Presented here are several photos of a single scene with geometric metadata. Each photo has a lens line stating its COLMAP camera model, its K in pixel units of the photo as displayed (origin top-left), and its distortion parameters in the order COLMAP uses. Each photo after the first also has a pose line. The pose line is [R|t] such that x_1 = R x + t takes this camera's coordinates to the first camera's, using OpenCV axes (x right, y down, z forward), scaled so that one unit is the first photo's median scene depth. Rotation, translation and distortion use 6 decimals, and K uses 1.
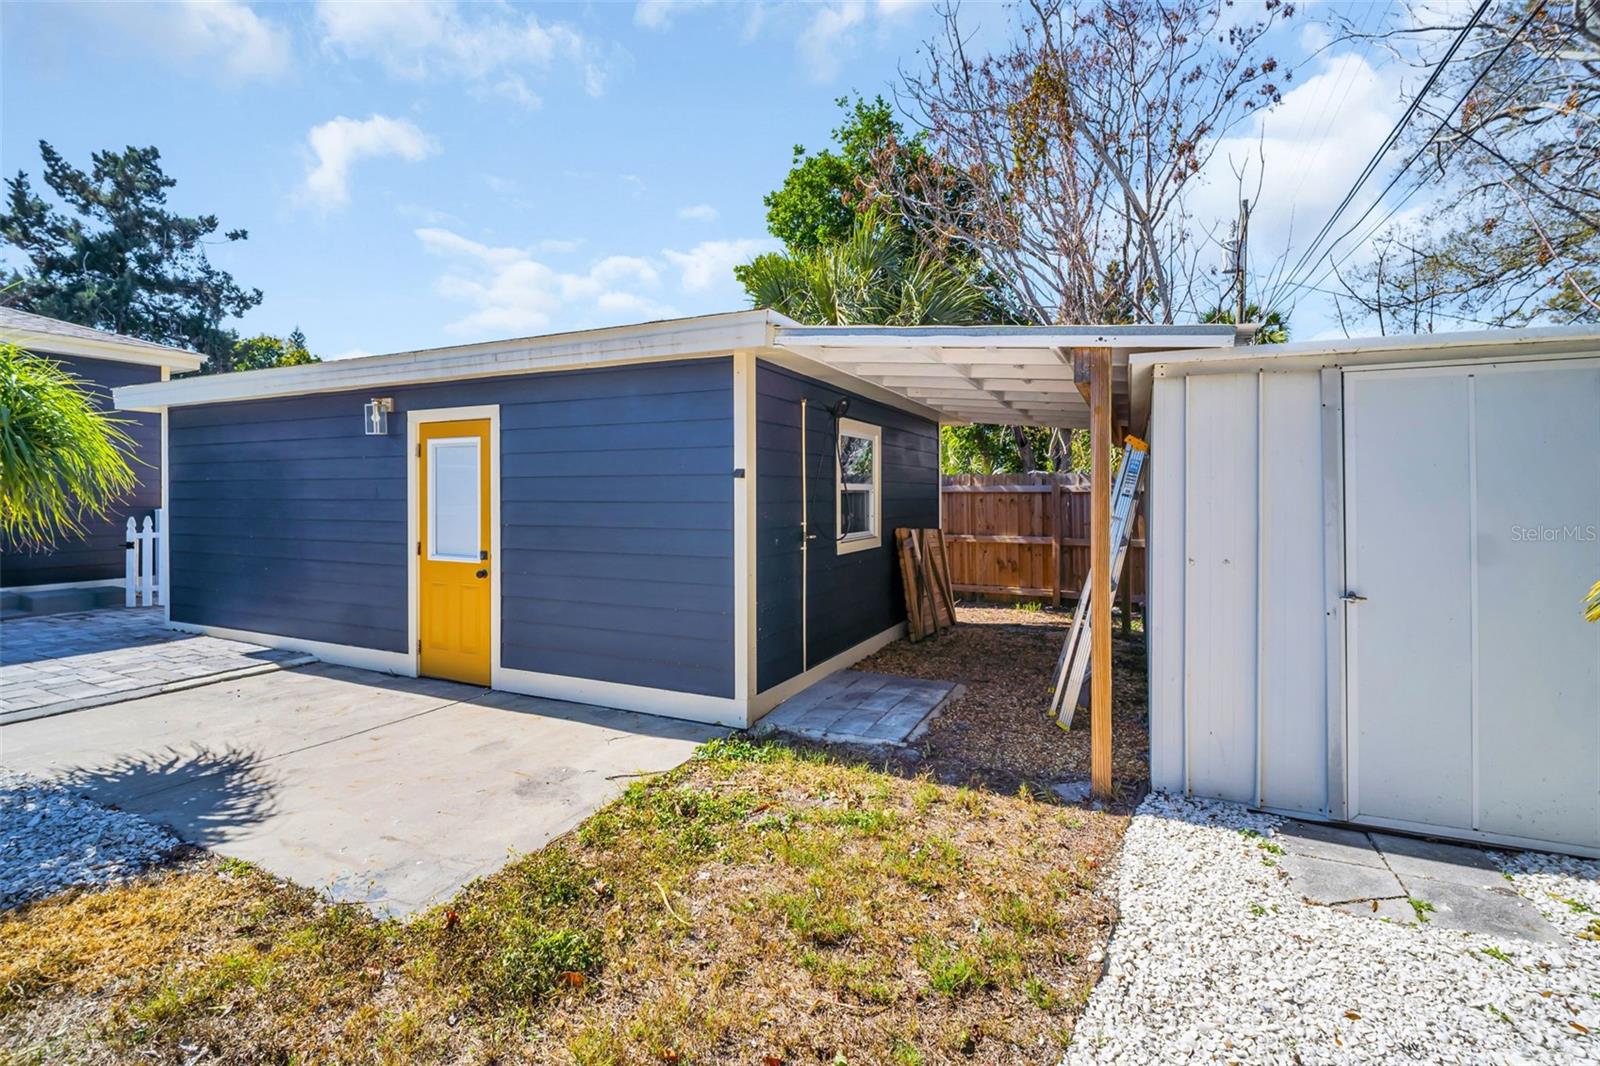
lens RADIAL K [[739.1, 0, 801.3], [0, 739.1, 495.9], [0, 0, 1]] dist [0.002048, -0.008657]
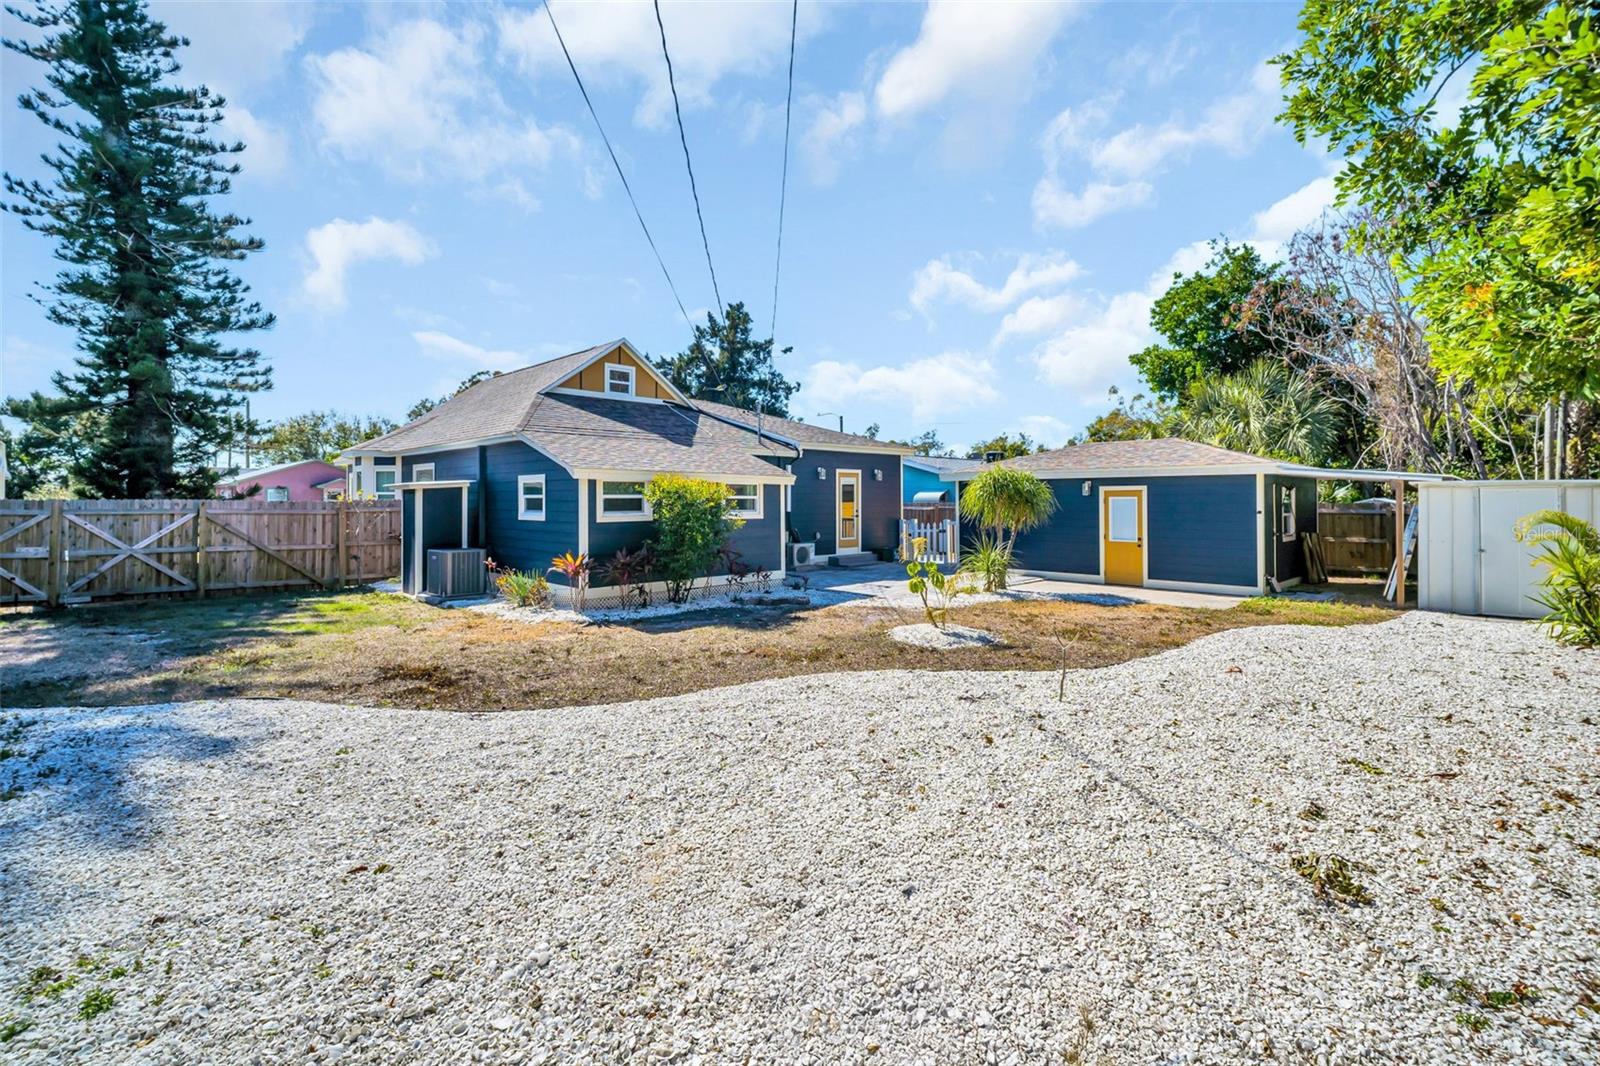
lens RADIAL K [[739.1, 0, 801.3], [0, 739.1, 495.9], [0, 0, 1]] dist [0.002048, -0.008657]
pose [[0.939646, -0.003870, -0.342125, -0.534335], [0.001450, 0.999972, -0.007327, -0.051828], [0.342144, 0.006388, 0.939626, -1.631193]]
